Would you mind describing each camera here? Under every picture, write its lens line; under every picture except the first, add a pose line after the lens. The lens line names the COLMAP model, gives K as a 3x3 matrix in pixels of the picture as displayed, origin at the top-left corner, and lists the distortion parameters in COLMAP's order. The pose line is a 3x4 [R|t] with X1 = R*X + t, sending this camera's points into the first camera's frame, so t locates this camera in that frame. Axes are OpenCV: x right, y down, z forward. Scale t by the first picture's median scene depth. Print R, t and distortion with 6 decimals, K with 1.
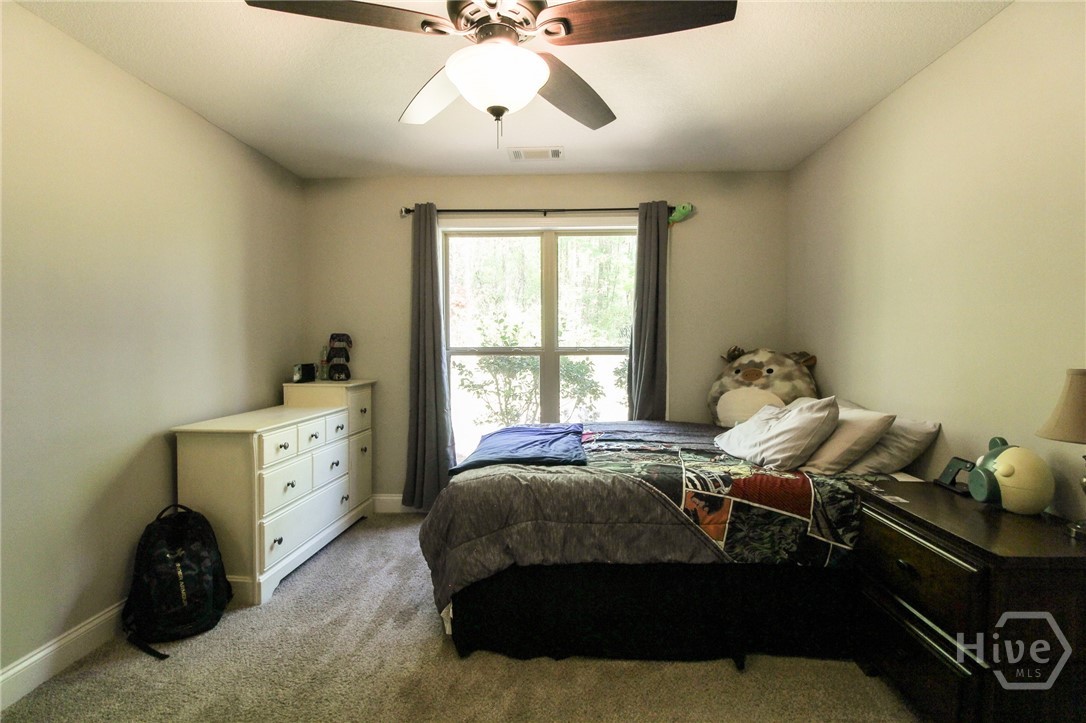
lens RADIAL K [[502.5, 0, 539.4], [0, 502.5, 354.8], [0, 0, 1]] dist [-0.004149, -0.009929]
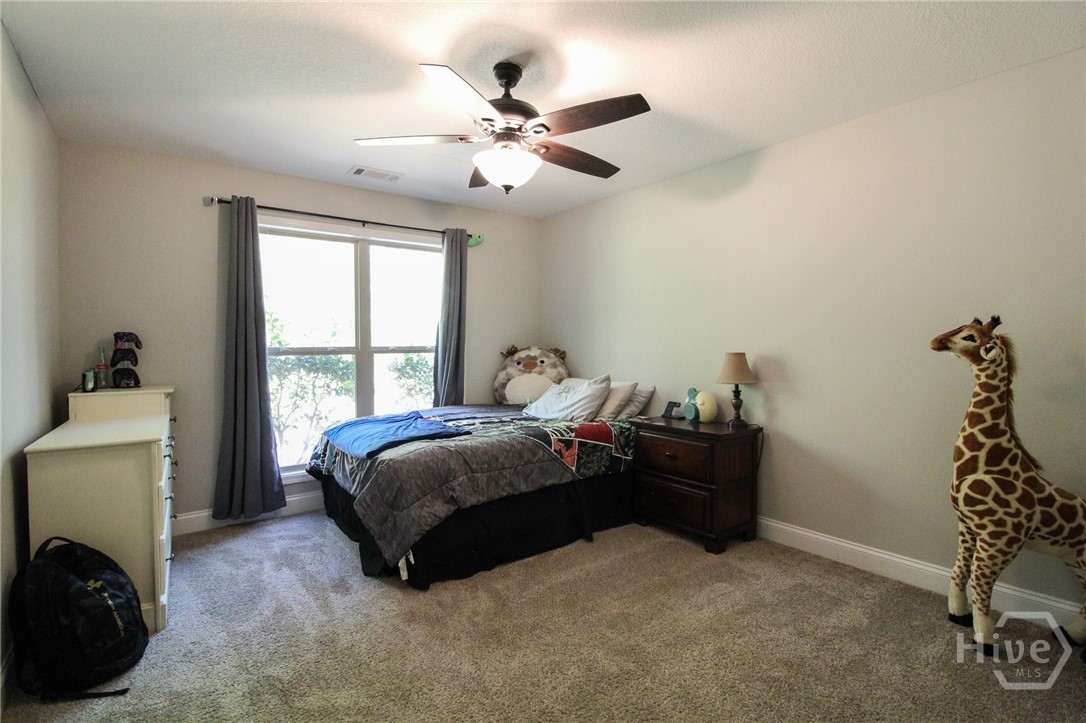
lens RADIAL K [[502.5, 0, 544.6], [0, 502.5, 356.1], [0, 0, 1]] dist [-0.004149, -0.009929]
pose [[0.777127, -0.019227, 0.629050, -0.584878], [0.018677, 0.999798, 0.007486, 0.007476], [-0.629067, 0.005931, 0.777329, -0.147285]]
